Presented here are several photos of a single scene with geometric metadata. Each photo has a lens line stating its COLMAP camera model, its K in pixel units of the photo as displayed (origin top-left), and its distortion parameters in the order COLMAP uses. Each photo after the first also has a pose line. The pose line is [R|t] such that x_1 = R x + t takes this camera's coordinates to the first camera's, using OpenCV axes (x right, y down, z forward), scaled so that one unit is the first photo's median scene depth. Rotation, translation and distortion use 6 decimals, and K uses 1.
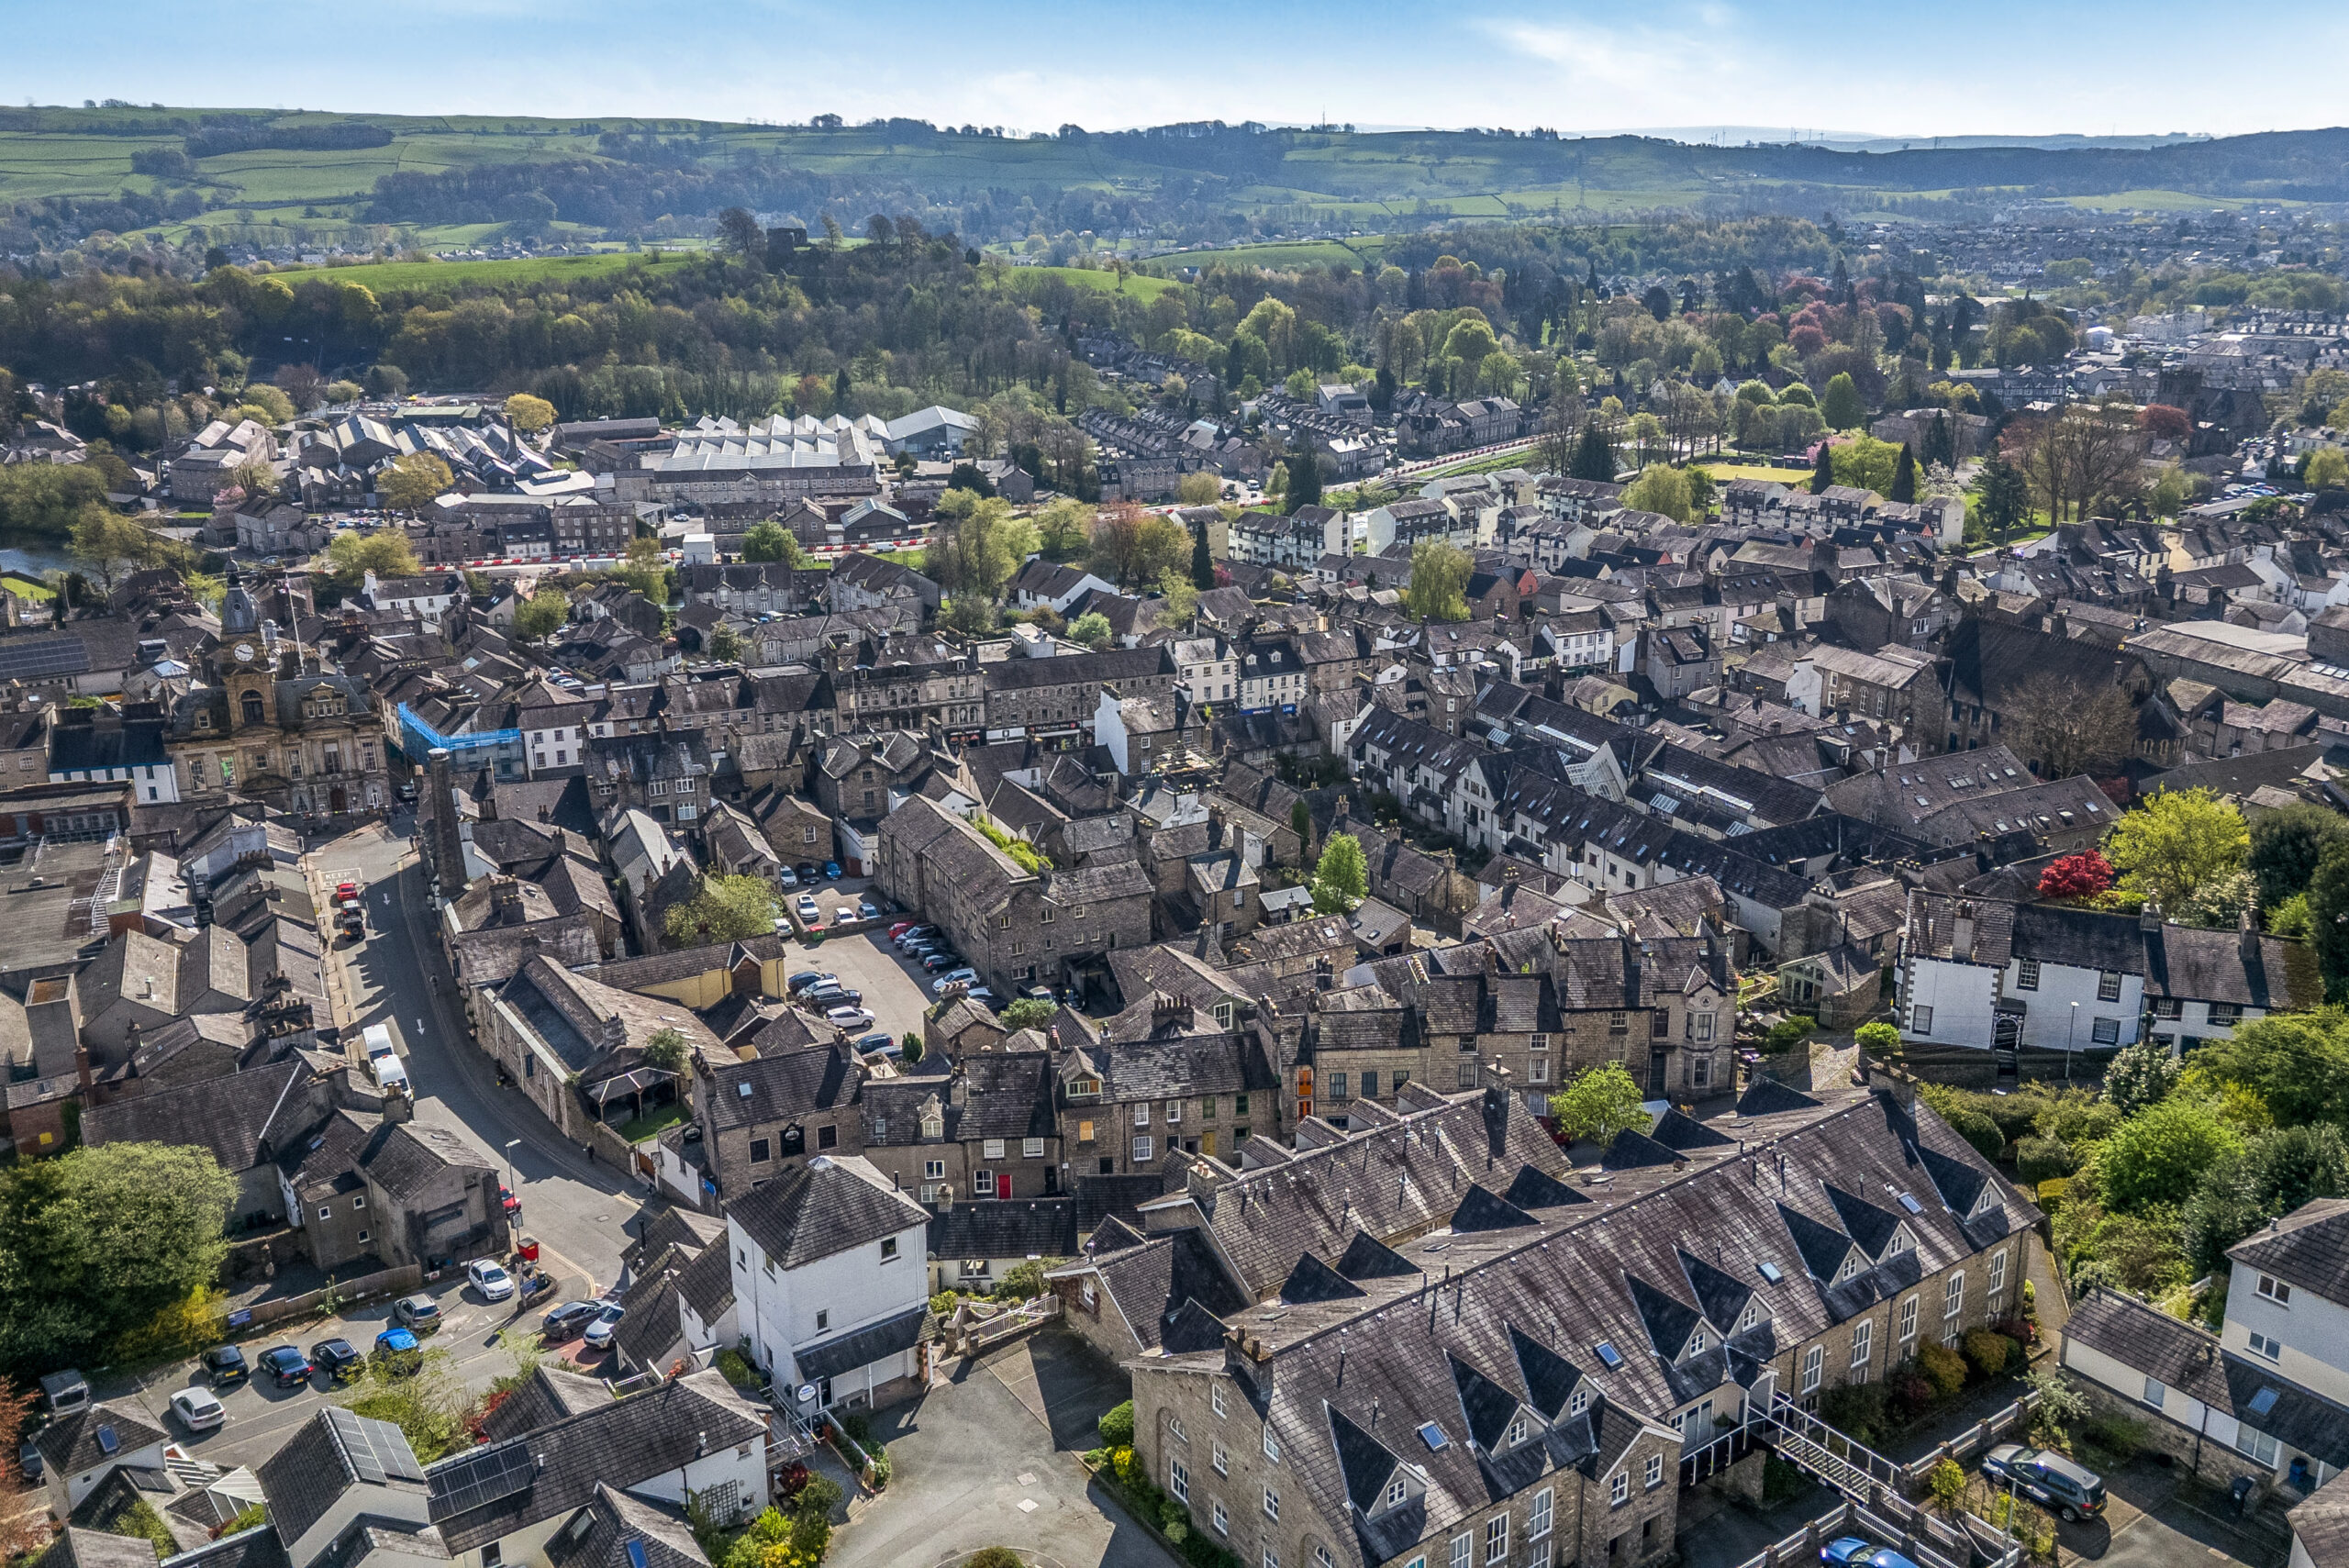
lens RADIAL K [[1896.8, 0, 1160.2], [0, 1896.8, 784.8], [0, 0, 1]] dist [0.053949, -0.055307]
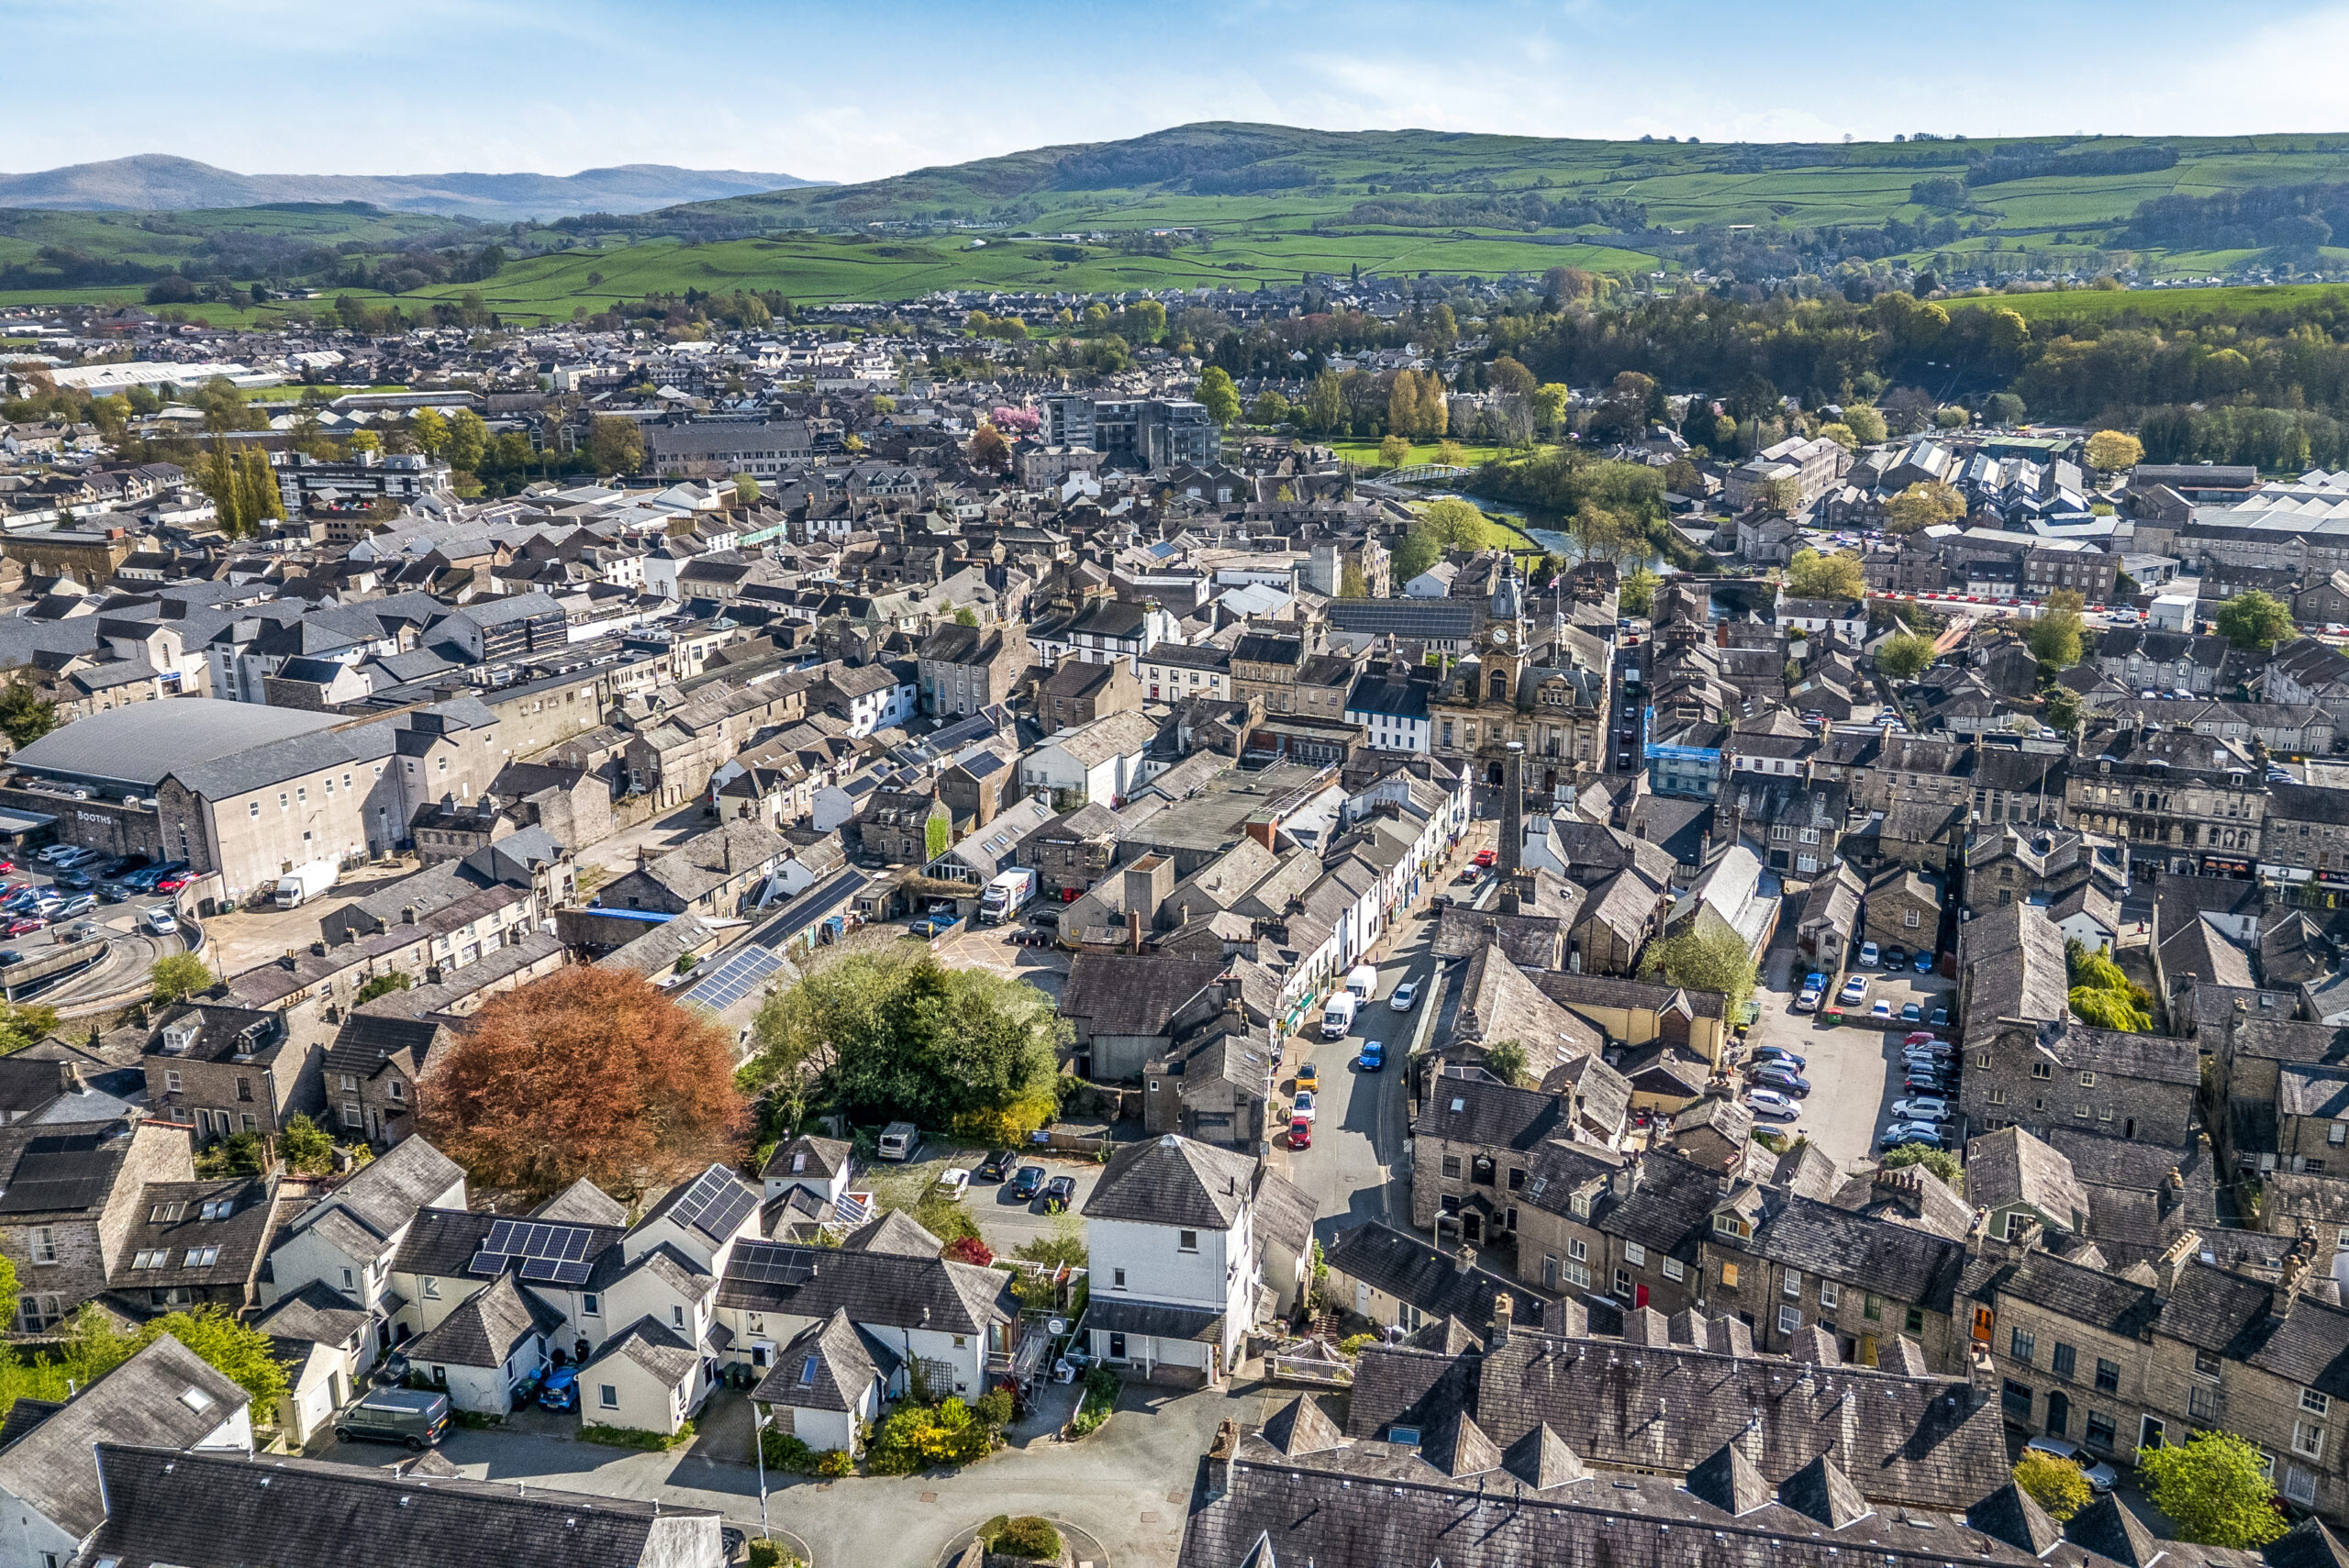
lens RADIAL K [[1896.8, 0, 1160.2], [0, 1896.8, 784.8], [0, 0, 1]] dist [0.053949, -0.055307]
pose [[0.672044, 0.206242, -0.711211, 0.121136], [-0.215161, 0.973381, 0.078956, -0.017586], [0.708564, 0.099963, 0.698531, 0.053493]]
